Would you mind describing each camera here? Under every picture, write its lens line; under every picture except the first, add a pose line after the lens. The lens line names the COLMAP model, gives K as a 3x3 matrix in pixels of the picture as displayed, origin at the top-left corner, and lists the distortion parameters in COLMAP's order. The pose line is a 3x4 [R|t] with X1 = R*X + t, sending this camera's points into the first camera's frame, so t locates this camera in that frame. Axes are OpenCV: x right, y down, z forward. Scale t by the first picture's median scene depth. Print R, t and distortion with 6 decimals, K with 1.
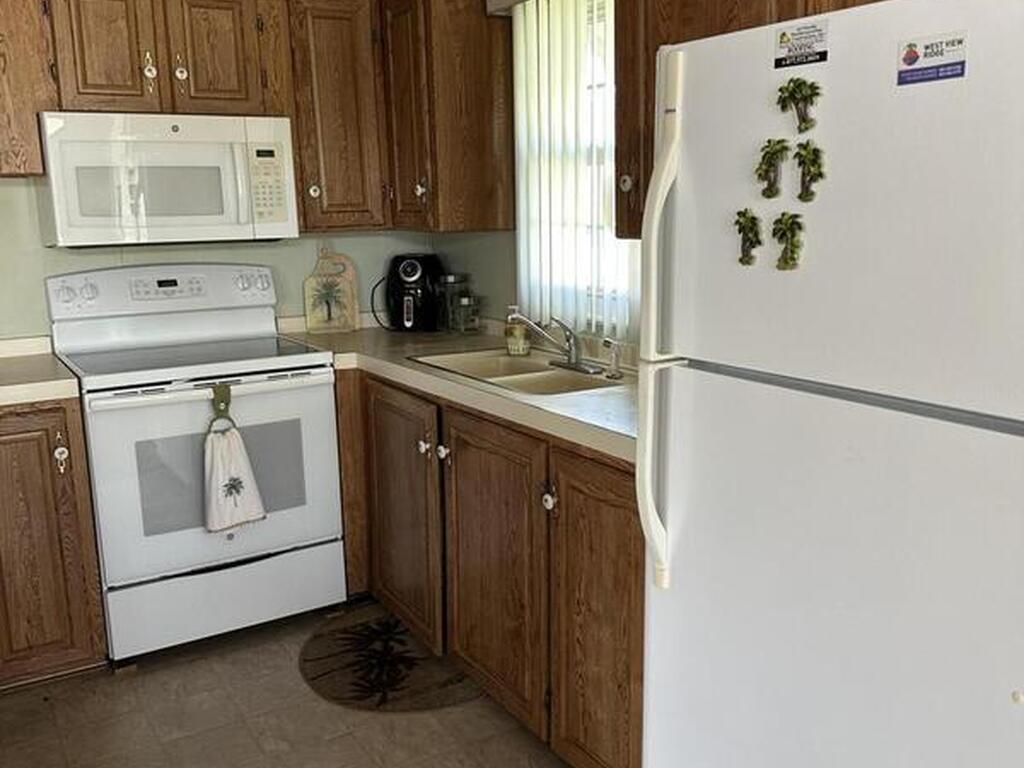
lens RADIAL K [[947.2, 0, 510.6], [0, 947.2, 412.7], [0, 0, 1]] dist [0.172053, -0.326644]
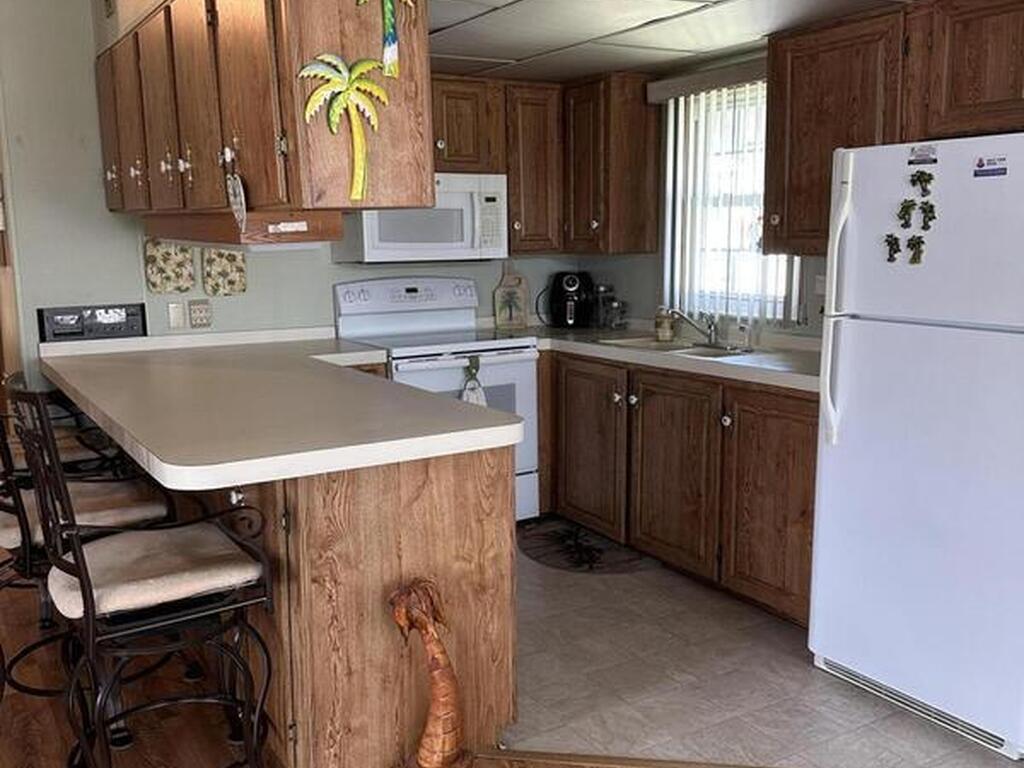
lens RADIAL K [[947.2, 0, 510.6], [0, 947.2, 412.7], [0, 0, 1]] dist [0.172053, -0.326644]
pose [[0.999940, 0.006810, 0.008528, -0.253236], [-0.006514, 0.999391, -0.034273, 0.104549], [-0.008756, 0.034216, 0.999376, -0.441497]]
